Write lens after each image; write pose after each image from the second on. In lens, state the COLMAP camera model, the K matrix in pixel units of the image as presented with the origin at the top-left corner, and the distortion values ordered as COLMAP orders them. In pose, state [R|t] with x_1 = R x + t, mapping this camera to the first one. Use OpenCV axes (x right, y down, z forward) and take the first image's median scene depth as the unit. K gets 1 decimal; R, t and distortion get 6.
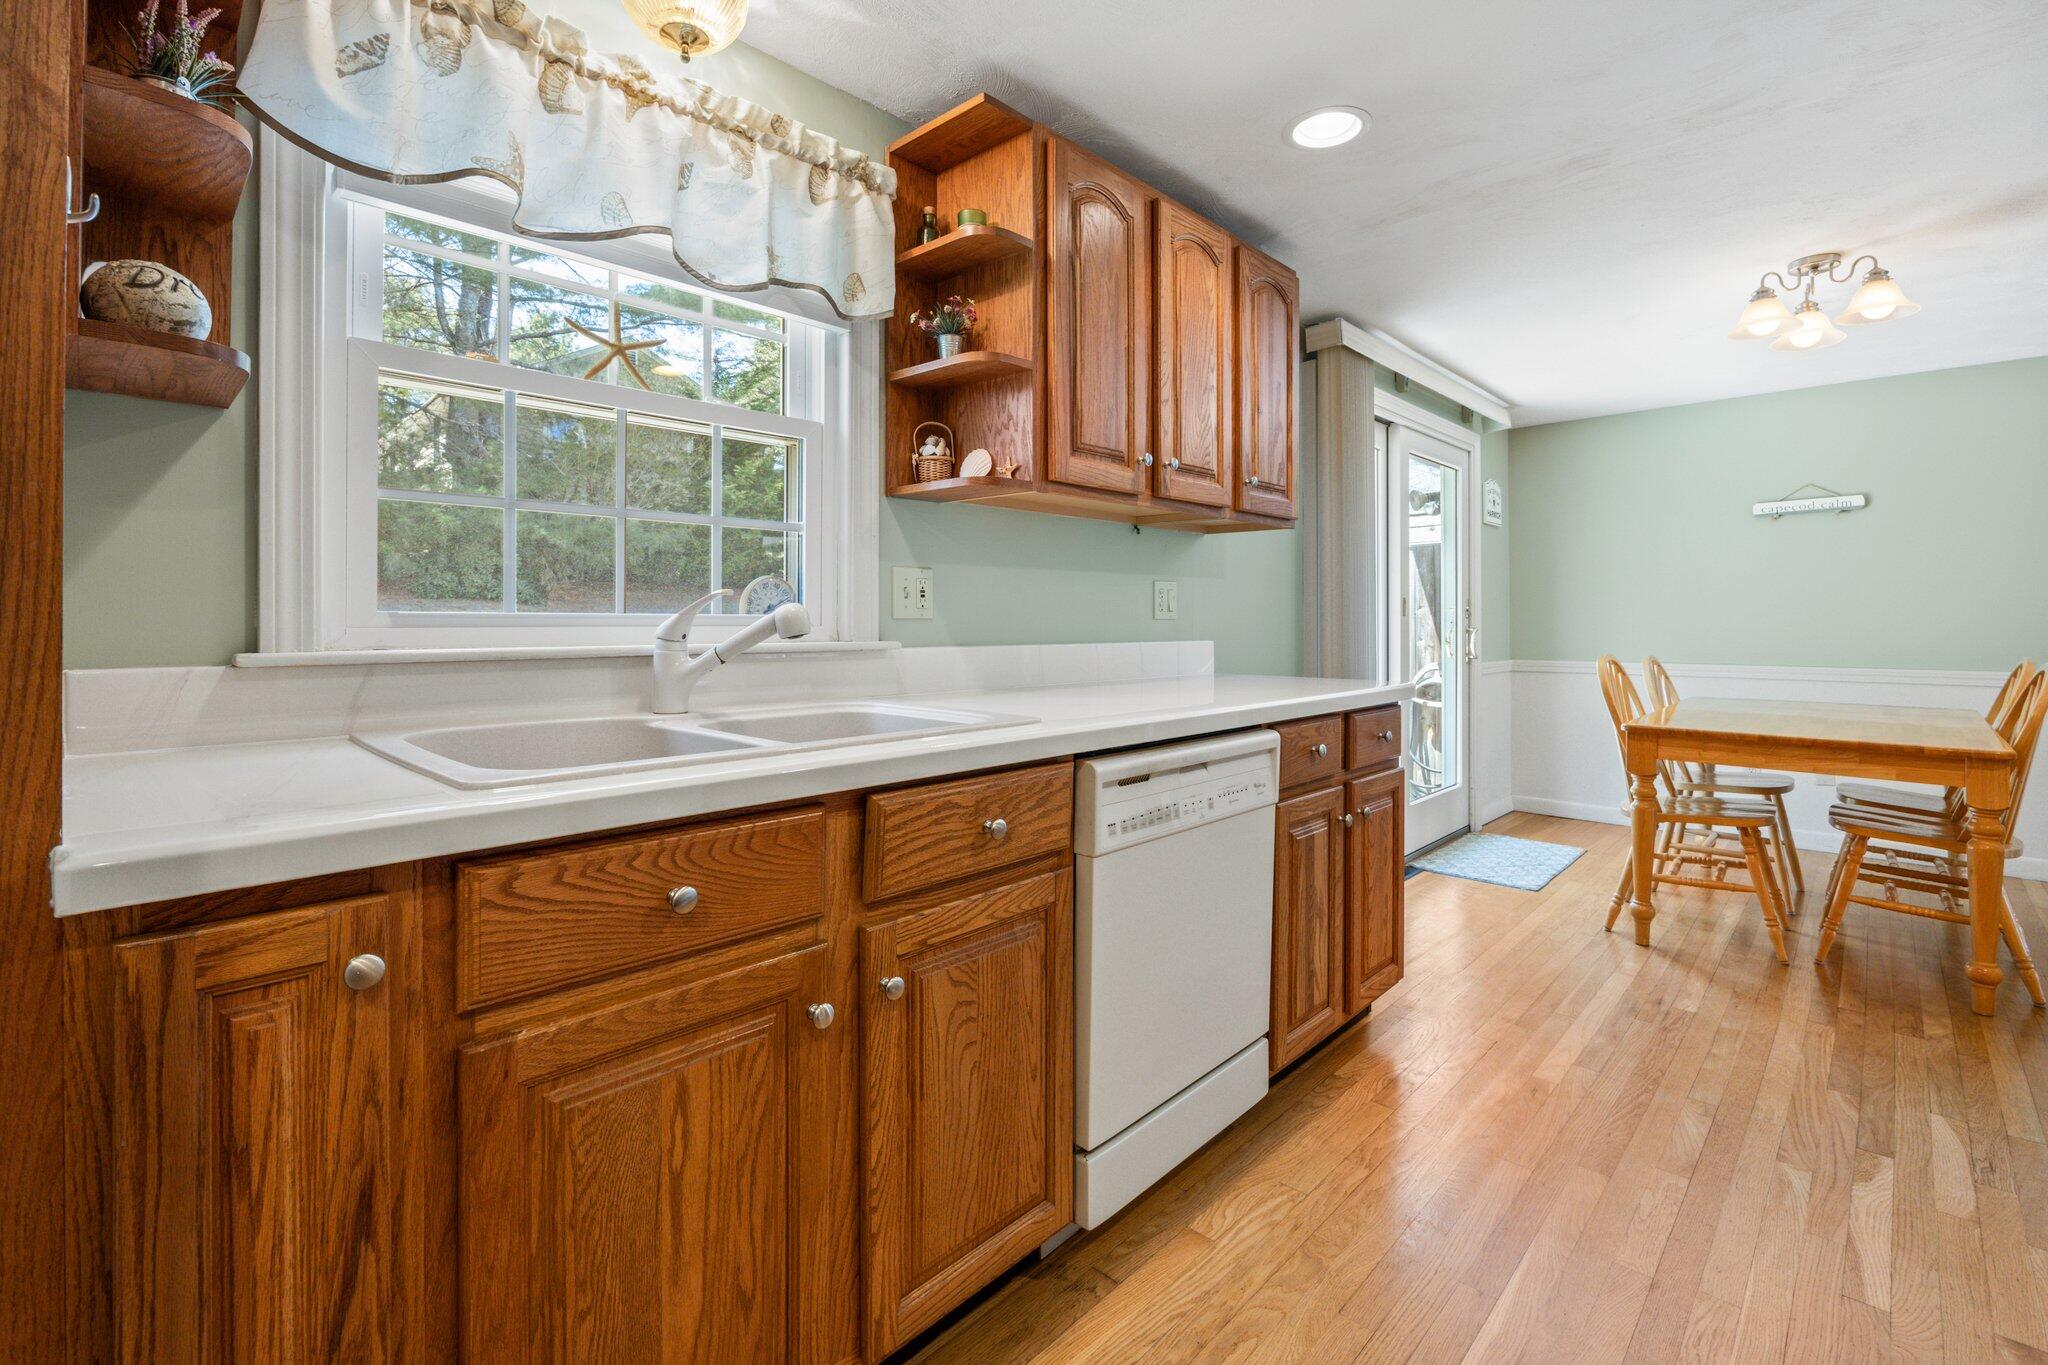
lens RADIAL K [[917.2, 0, 981.1], [0, 917.2, 616.3], [0, 0, 1]] dist [-0.017812, 0.000328]
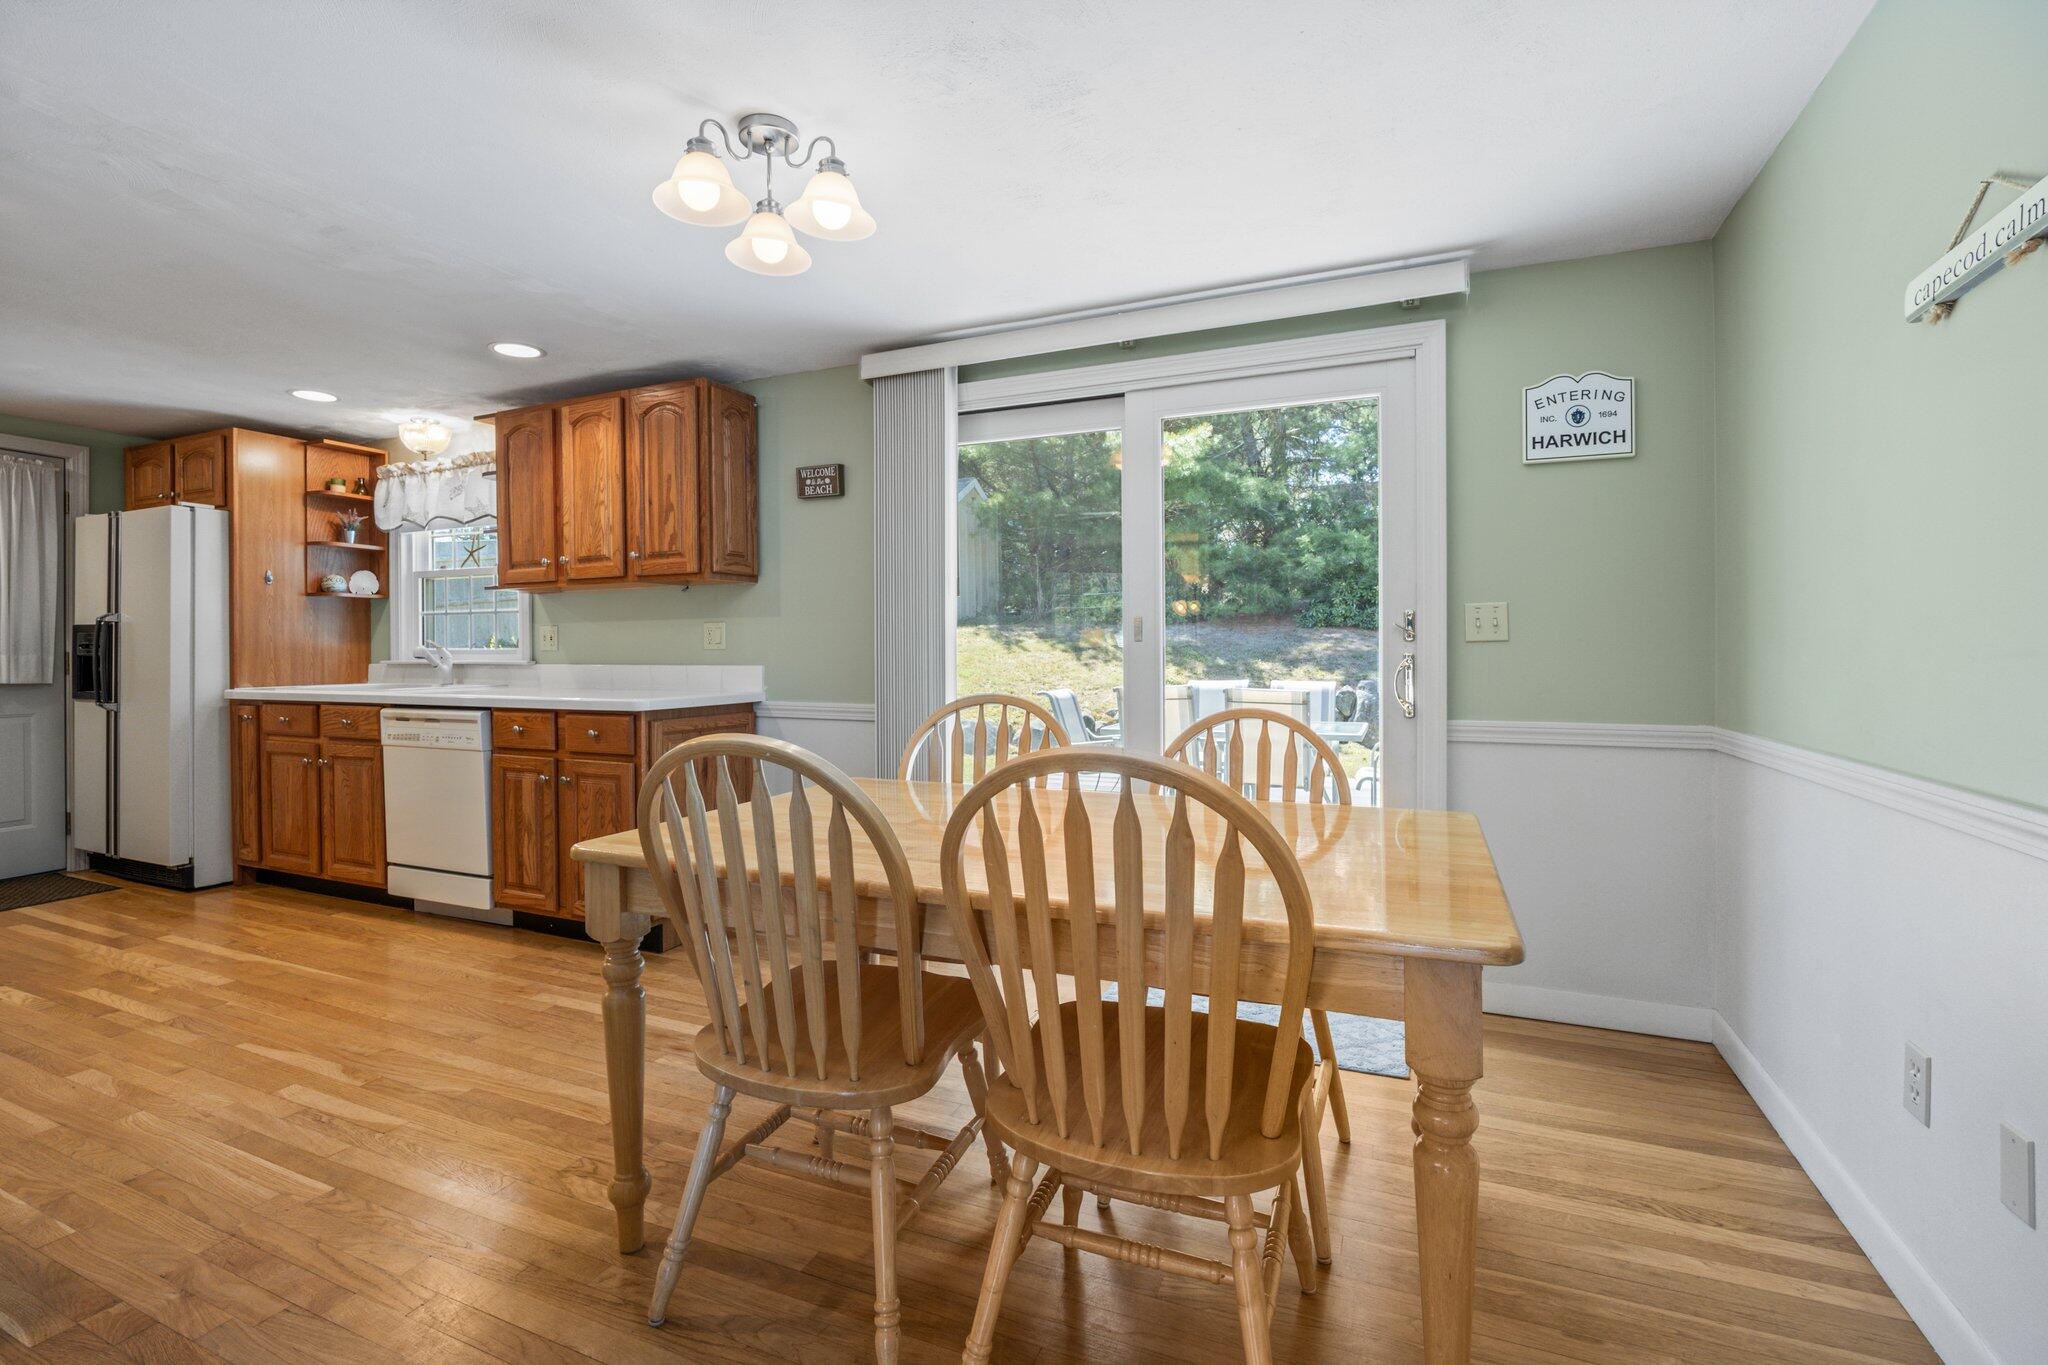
lens RADIAL K [[934.7, 0, 1032.9], [0, 934.7, 653.9], [0, 0, 1]] dist [-0.010179, 0.001268]
pose [[0.354462, 0.003726, -0.935063, 2.862548], [0.010751, 0.999910, 0.008060, 0.007016], [0.935009, -0.012910, 0.354390, 1.599053]]
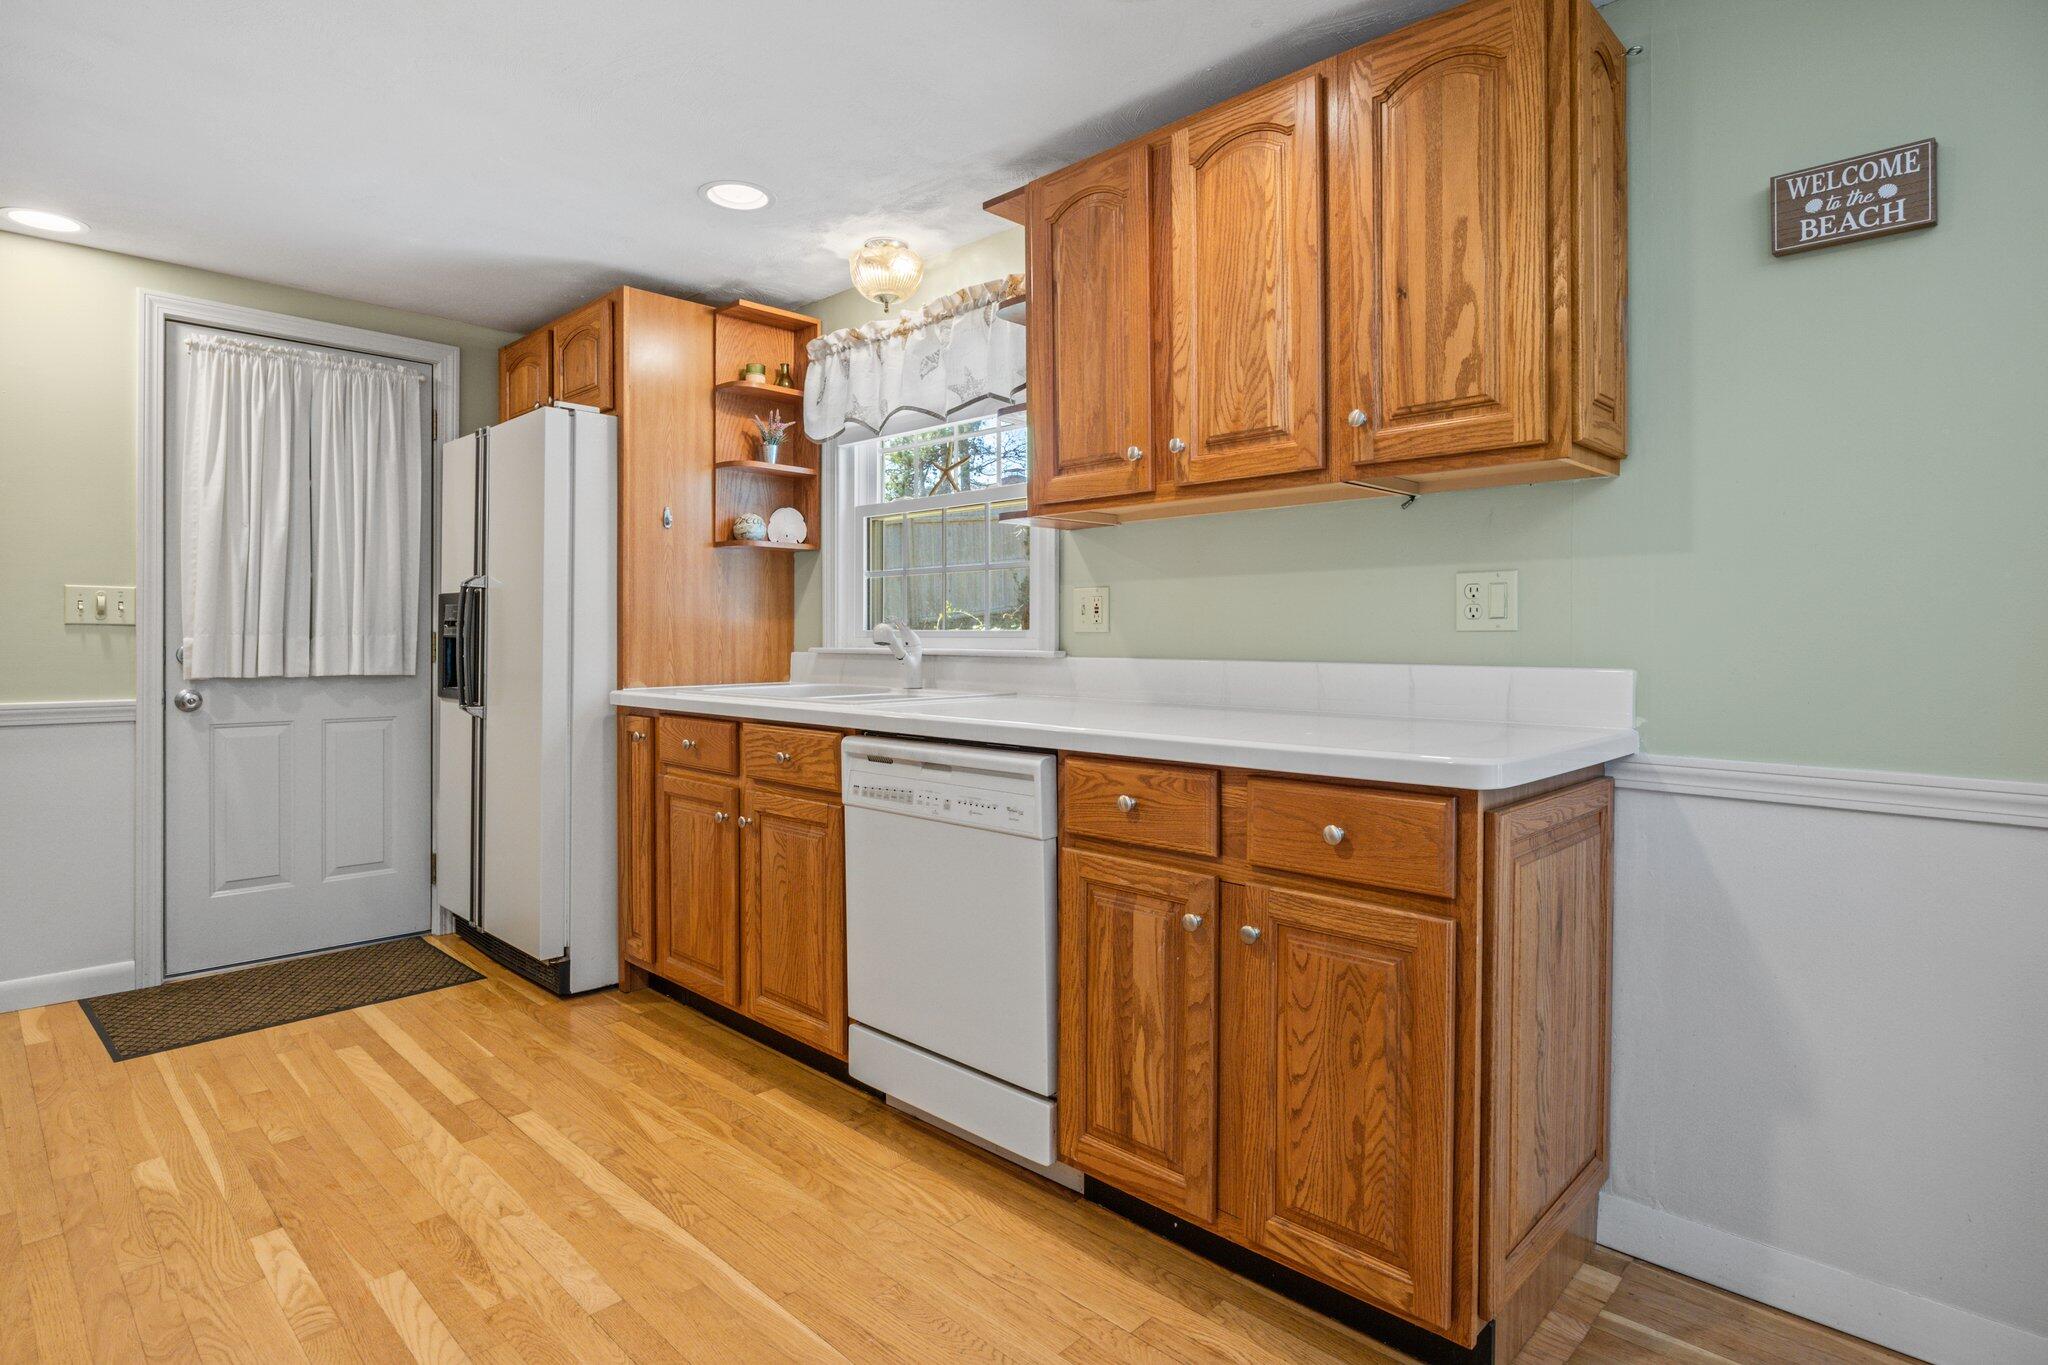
lens RADIAL K [[1100.3, 0, 1017.7], [0, 1100.3, 641.8], [0, 0, 1]] dist [-0.004111, 0.001045]
pose [[-0.002822, 0.005436, -0.999981, 1.610336], [0.005169, 0.999972, 0.005422, 0.008480], [0.999983, -0.005154, -0.002850, 1.142598]]
